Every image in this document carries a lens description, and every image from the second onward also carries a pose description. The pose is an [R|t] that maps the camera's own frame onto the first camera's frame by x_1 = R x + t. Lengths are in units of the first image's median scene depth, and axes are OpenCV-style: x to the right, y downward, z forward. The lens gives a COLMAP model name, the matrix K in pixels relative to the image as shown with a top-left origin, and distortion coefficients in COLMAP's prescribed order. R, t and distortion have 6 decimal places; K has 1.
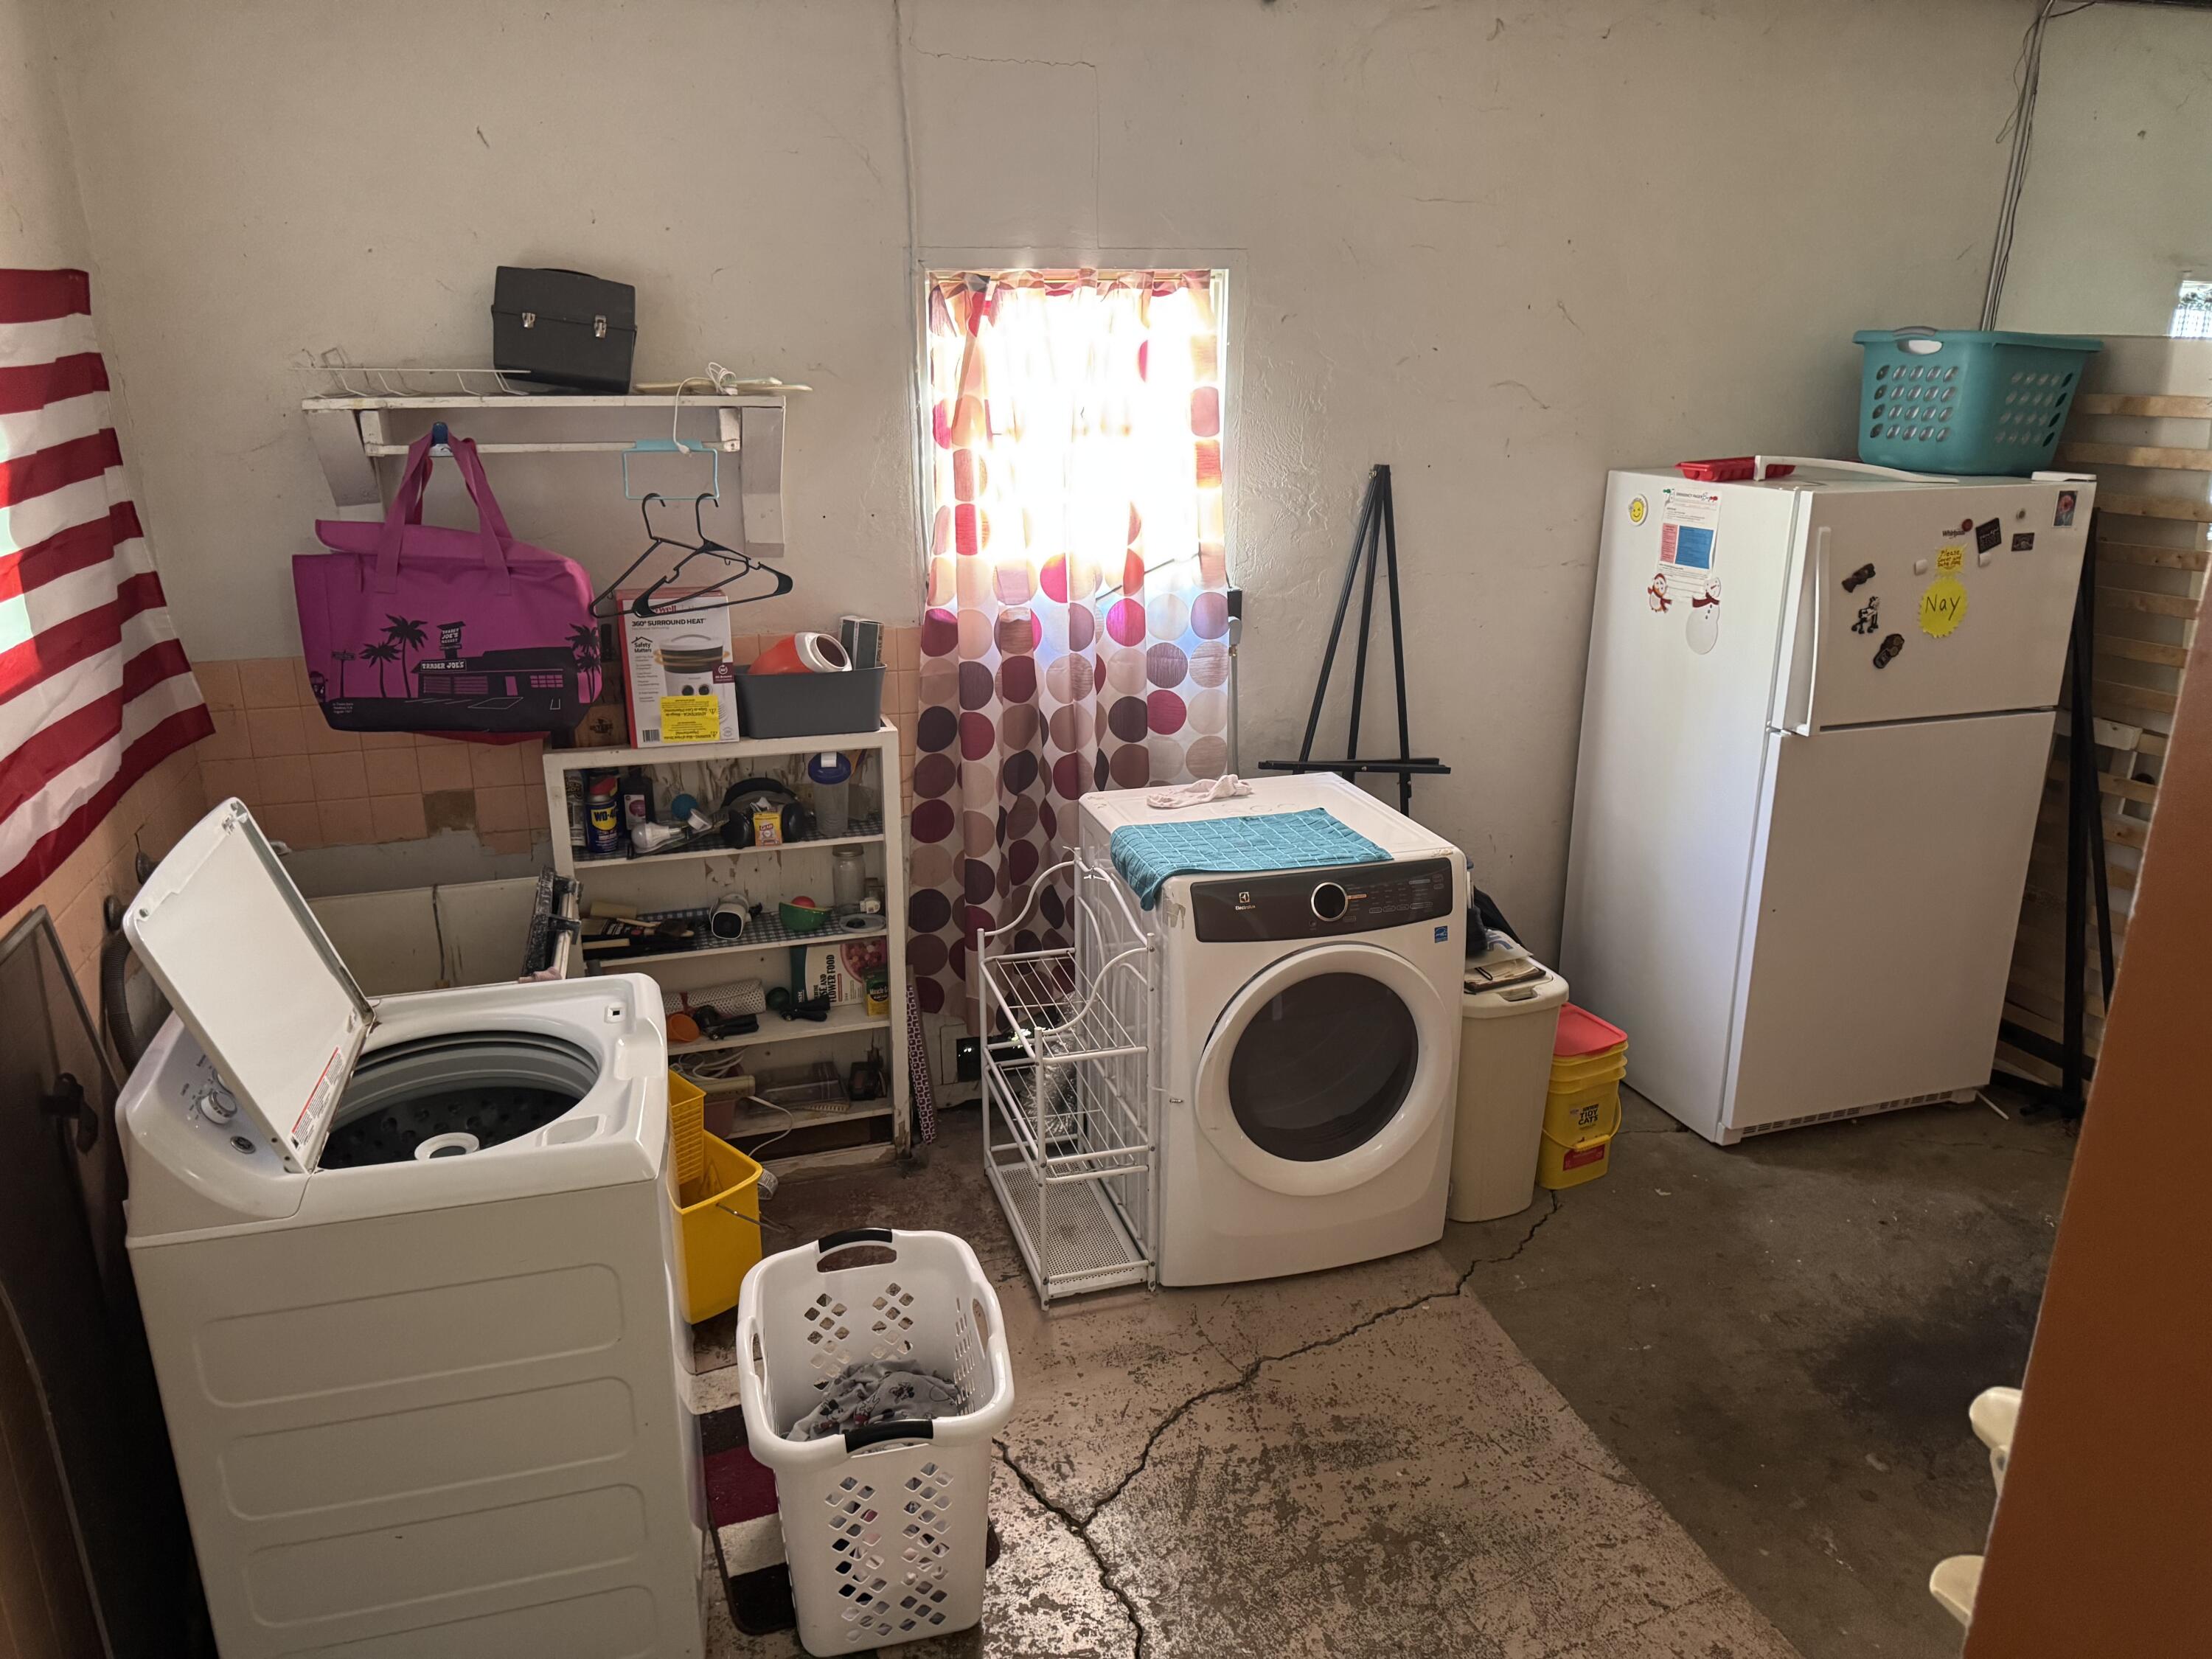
lens RADIAL K [[1569.3, 0, 1101.8], [0, 1569.3, 826.8], [0, 0, 1]] dist [0.036278, -0.043619]
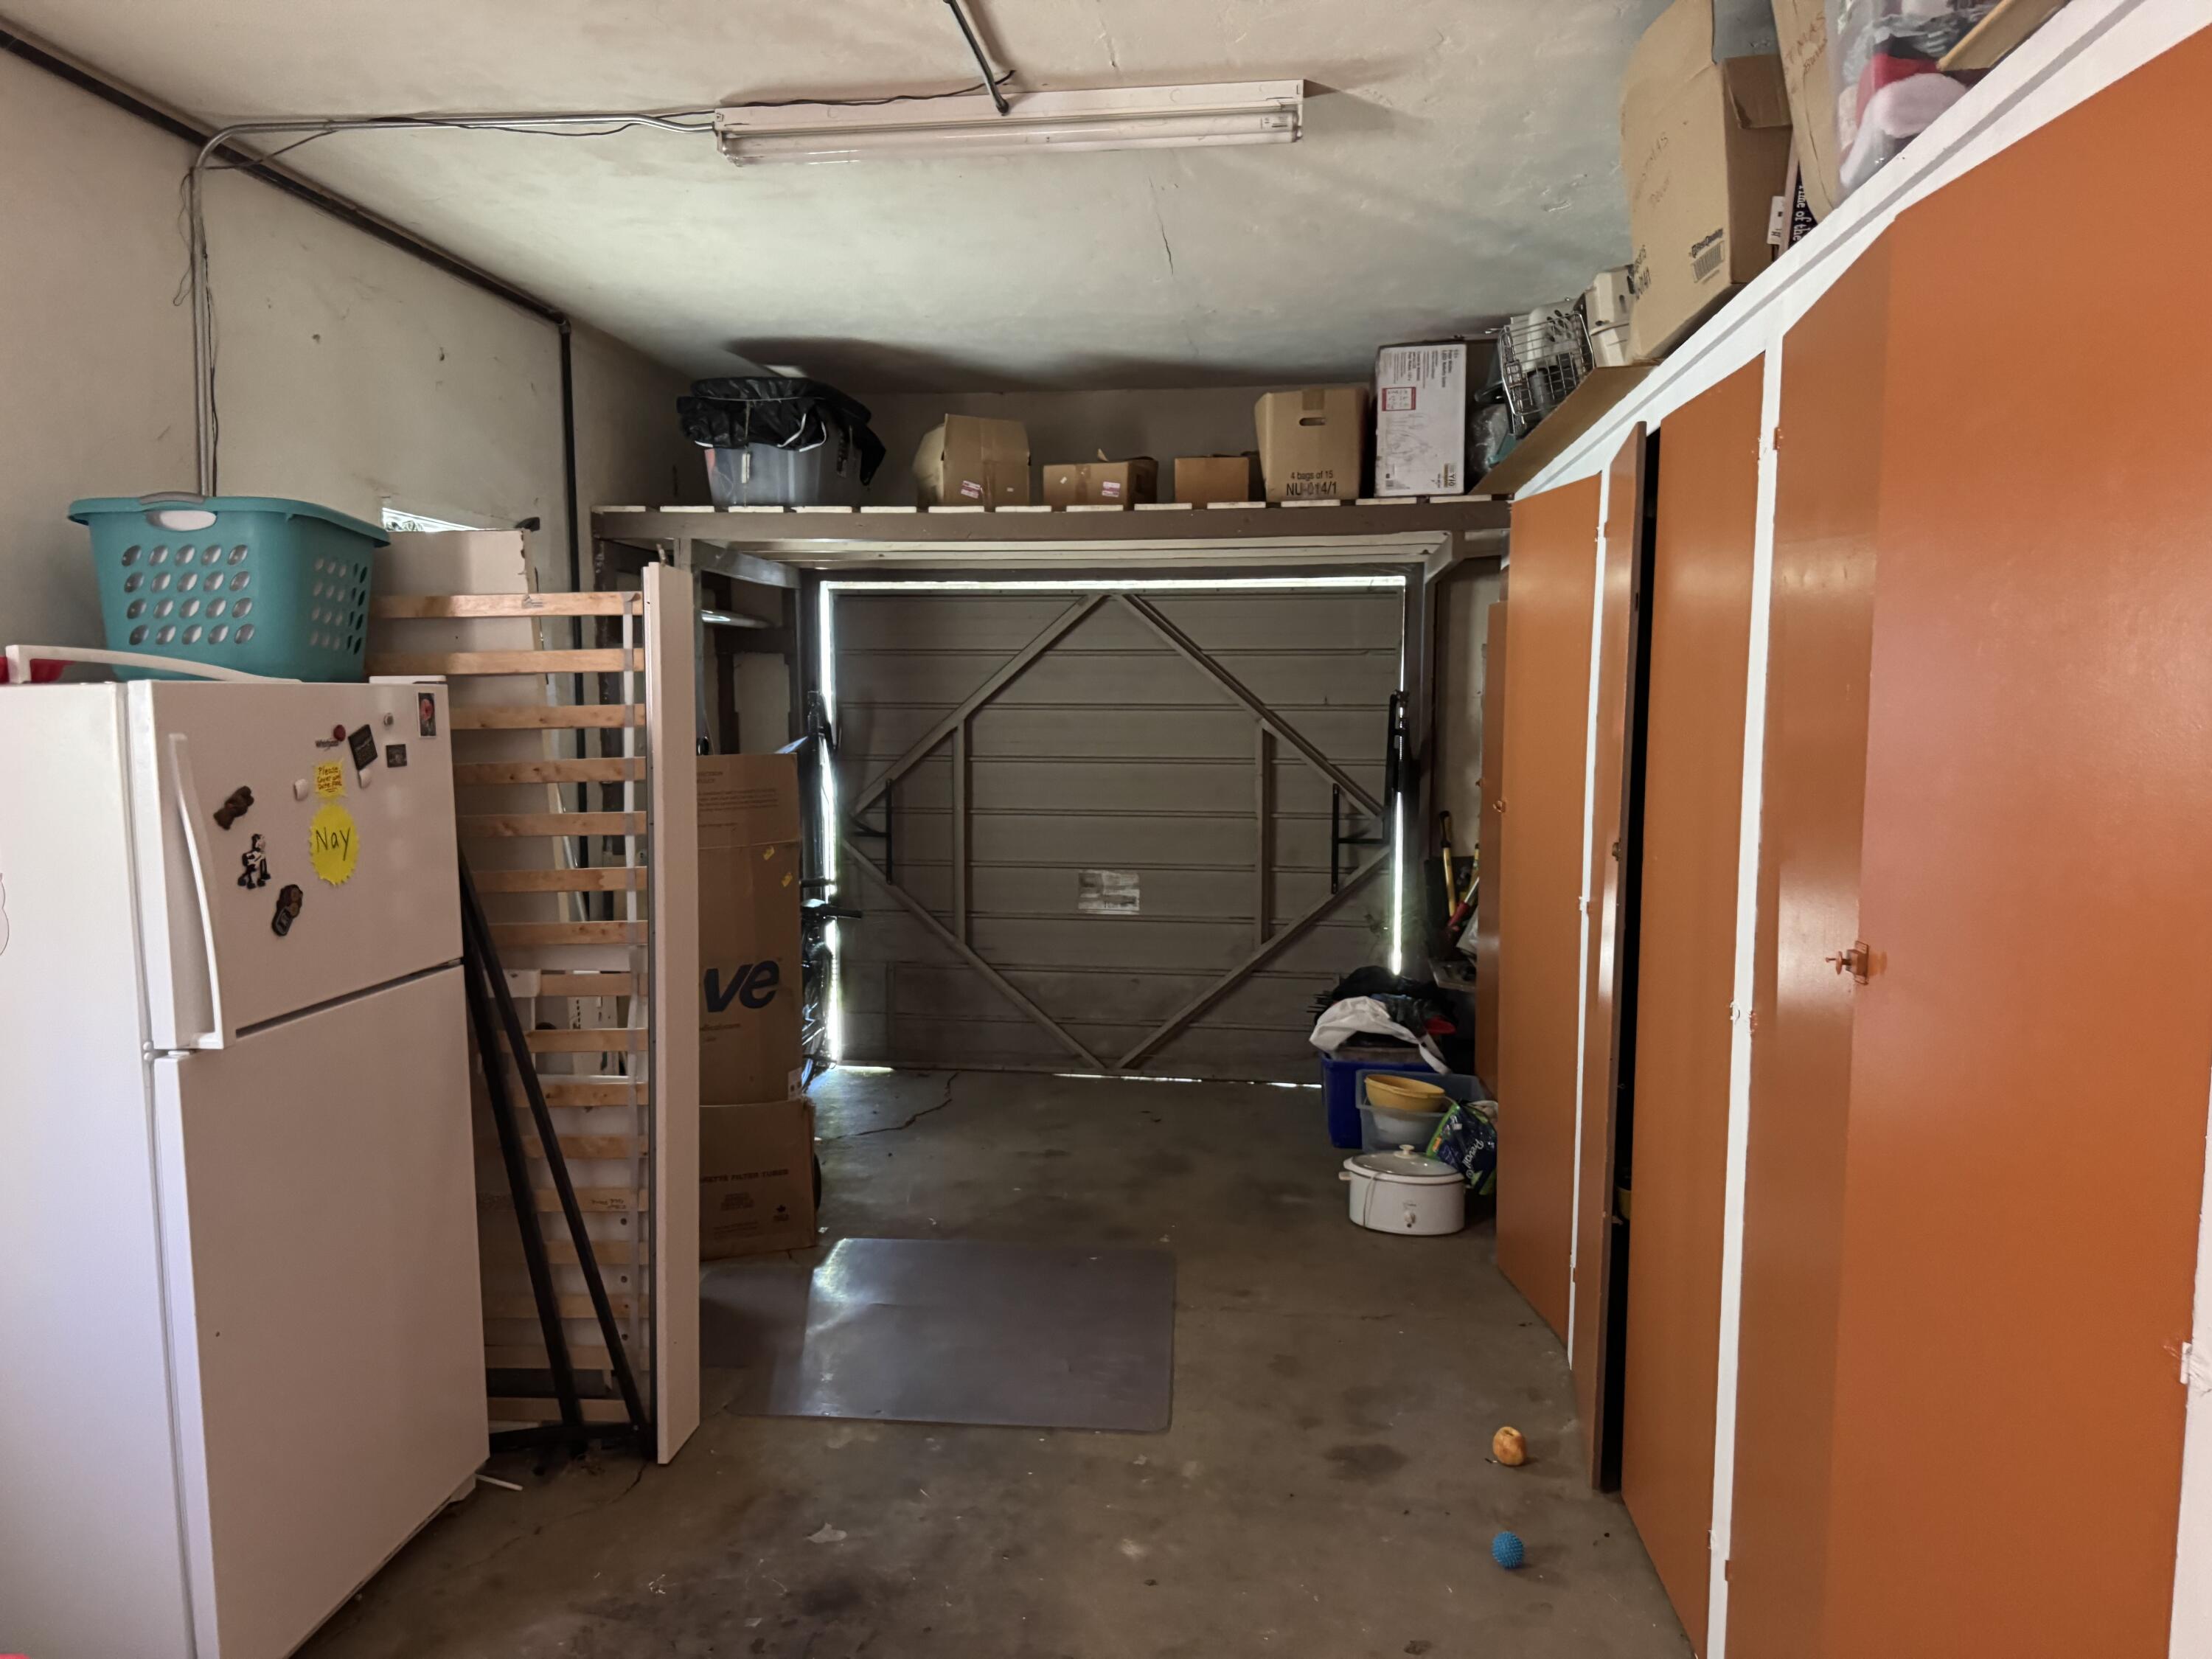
lens RADIAL K [[1569.3, 0, 1095.2], [0, 1569.3, 823.2], [0, 0, 1]] dist [0.036278, -0.043619]
pose [[0.414048, -0.081725, 0.906579, 0.014993], [0.289807, 0.955970, -0.046181, -0.011830], [-0.862888, 0.281854, 0.419502, 0.378407]]
